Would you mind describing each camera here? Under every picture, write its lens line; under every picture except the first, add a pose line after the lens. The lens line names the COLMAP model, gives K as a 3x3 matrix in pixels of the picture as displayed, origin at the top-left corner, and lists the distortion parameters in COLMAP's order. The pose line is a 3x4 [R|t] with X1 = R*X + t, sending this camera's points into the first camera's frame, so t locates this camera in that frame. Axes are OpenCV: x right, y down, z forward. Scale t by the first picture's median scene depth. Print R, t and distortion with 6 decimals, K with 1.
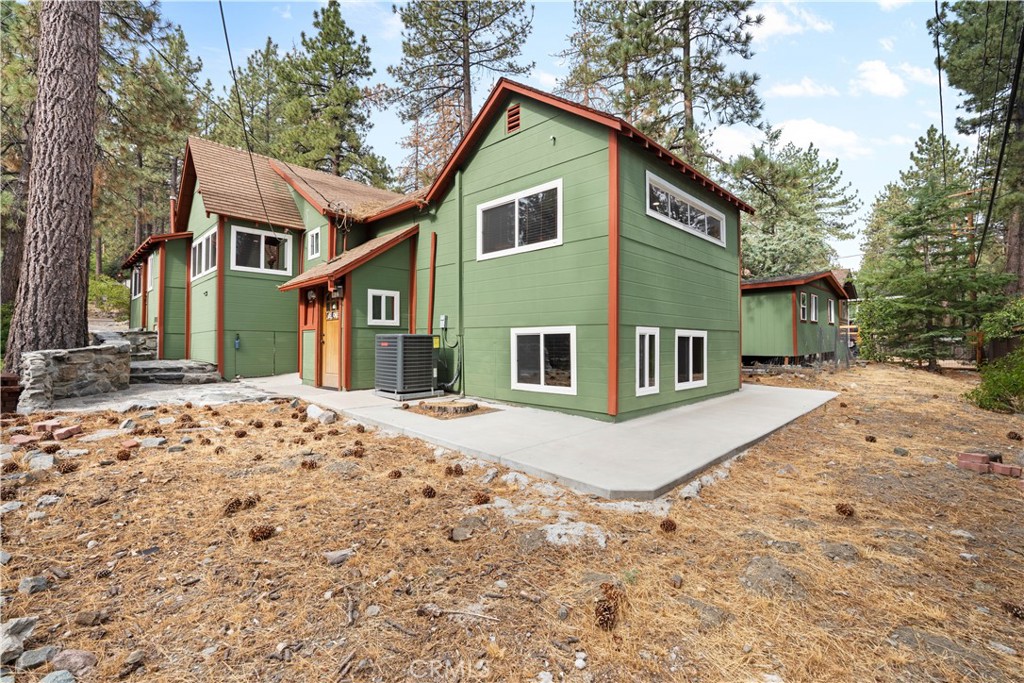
lens RADIAL K [[470.4, 0, 508.3], [0, 470.4, 332.2], [0, 0, 1]] dist [-0.004631, 0.000392]
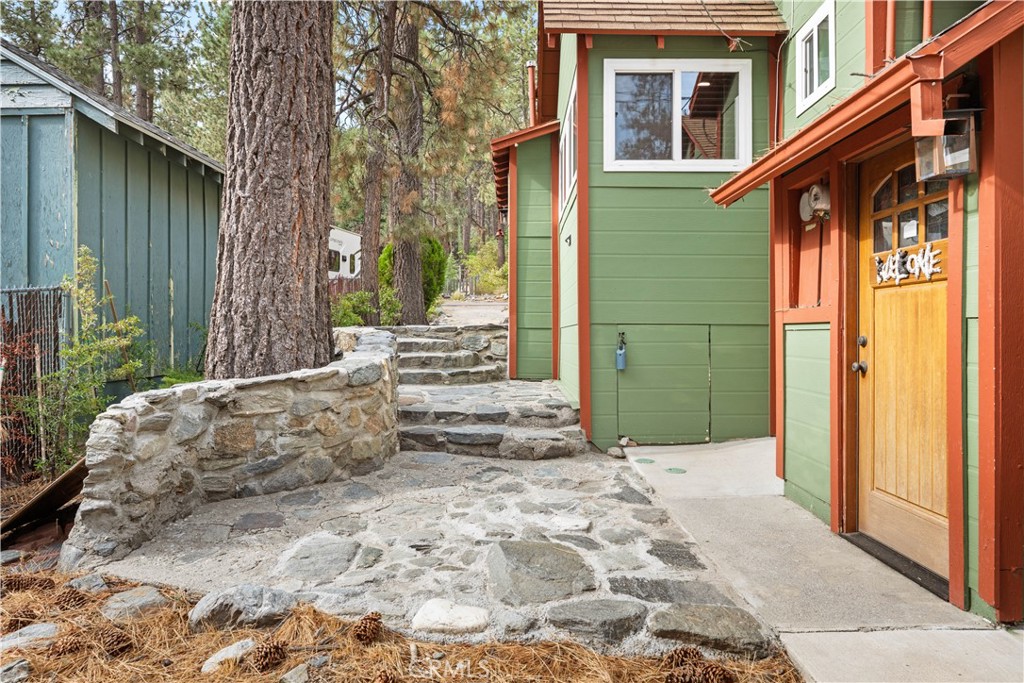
lens RADIAL K [[740.6, 0, 509.4], [0, 740.6, 331.7], [0, 0, 1]] dist [0.003670, 0.008106]
pose [[0.724805, -0.001197, -0.688953, -0.272745], [0.018607, 0.999668, 0.017838, -0.012562], [0.688703, -0.025749, 0.724586, 0.610559]]
